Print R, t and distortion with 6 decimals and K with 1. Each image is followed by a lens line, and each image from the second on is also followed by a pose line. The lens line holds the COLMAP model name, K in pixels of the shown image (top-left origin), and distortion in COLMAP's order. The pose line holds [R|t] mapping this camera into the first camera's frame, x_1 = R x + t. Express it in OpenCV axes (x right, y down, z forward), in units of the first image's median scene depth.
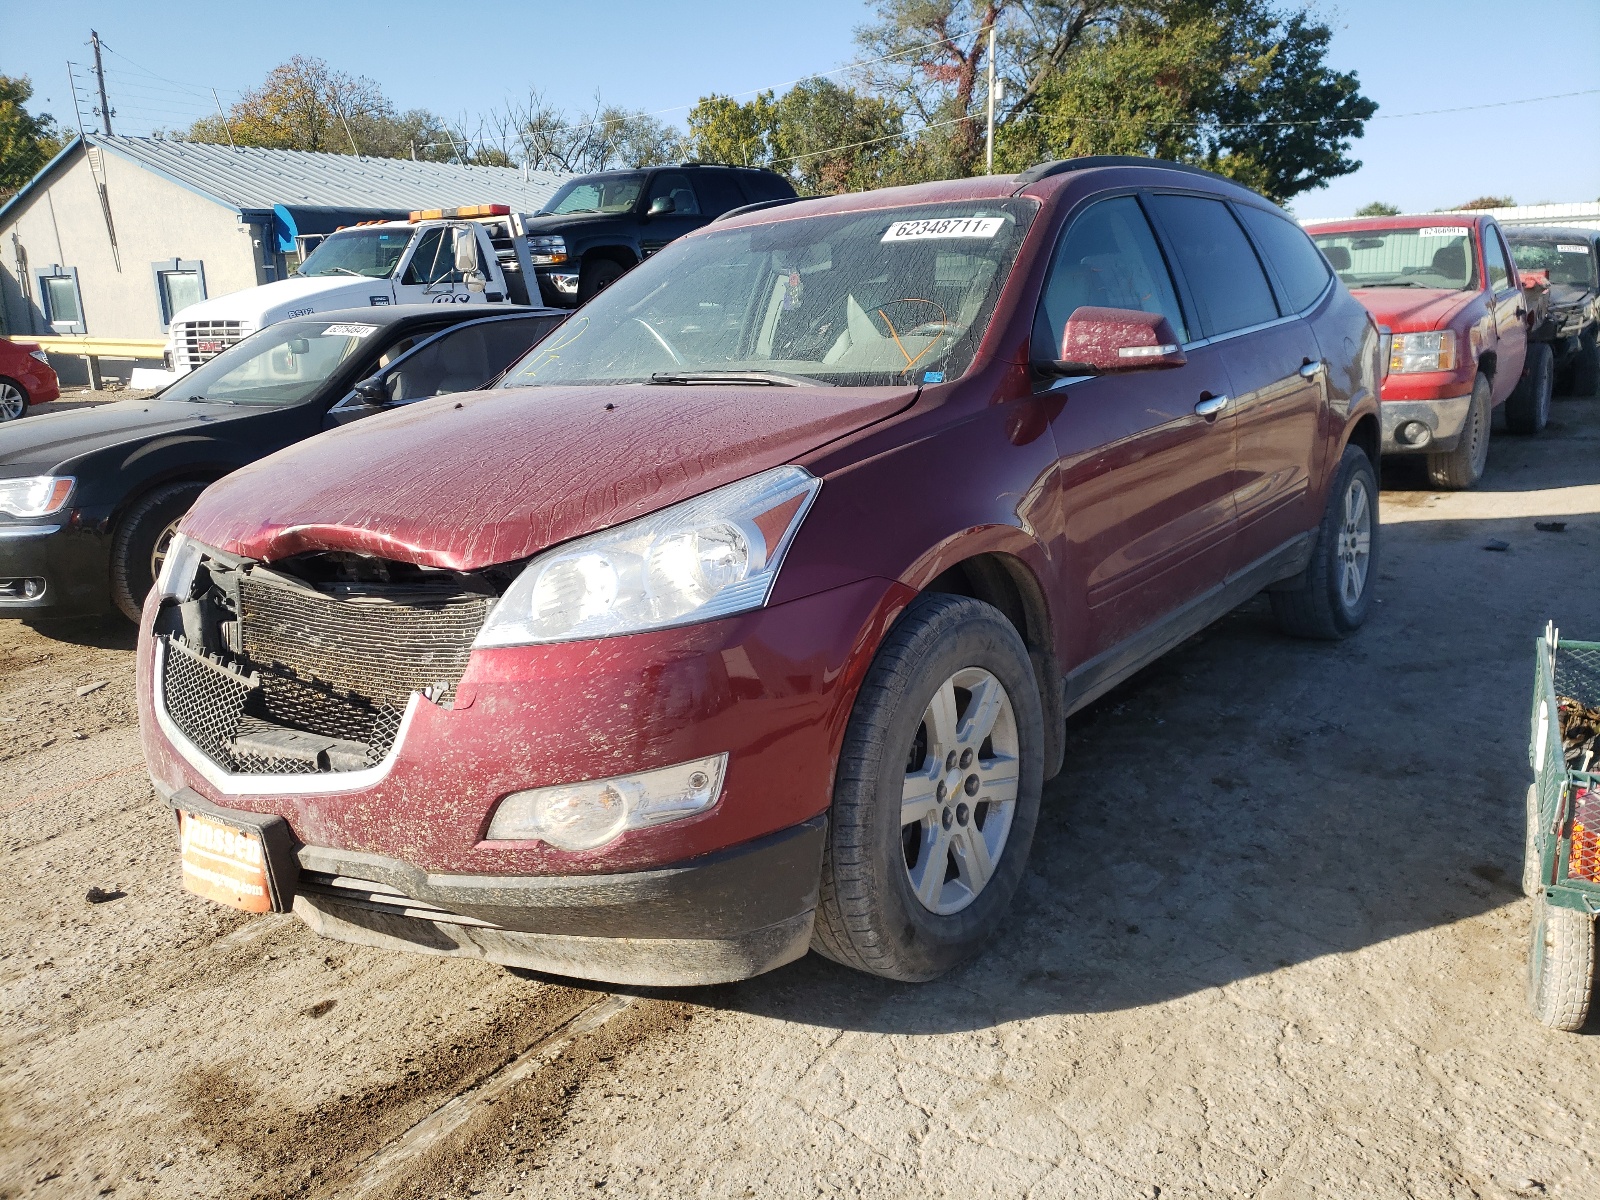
lens RADIAL K [[1282.9, 0, 806.7], [0, 1282.9, 599.6], [0, 0, 1]] dist [0.030169, -0.010922]
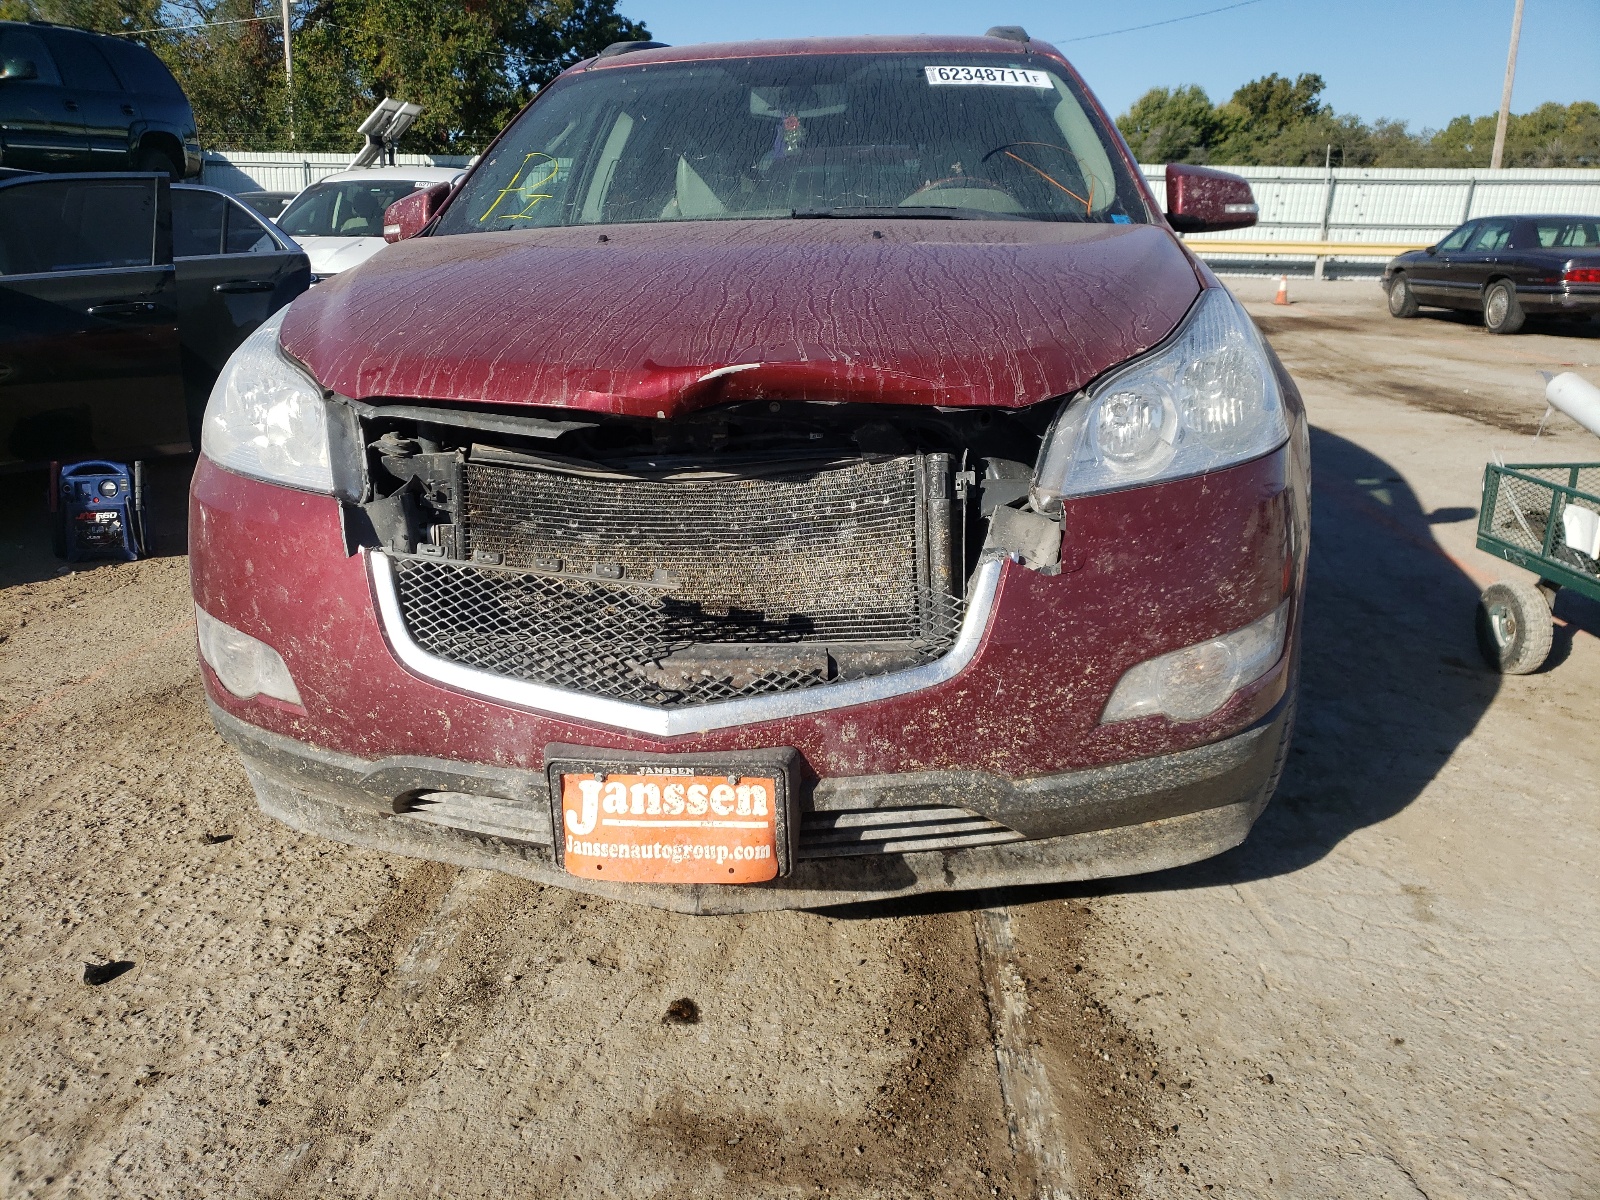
lens RADIAL K [[1282.9, 0, 800.8], [0, 1282.9, 599.0], [0, 0, 1]] dist [0.030169, -0.010922]
pose [[0.866780, -0.099796, 0.488604, -0.730504], [0.077789, 0.994836, 0.065195, 0.031593], [-0.492587, -0.018502, 0.870066, 0.329514]]
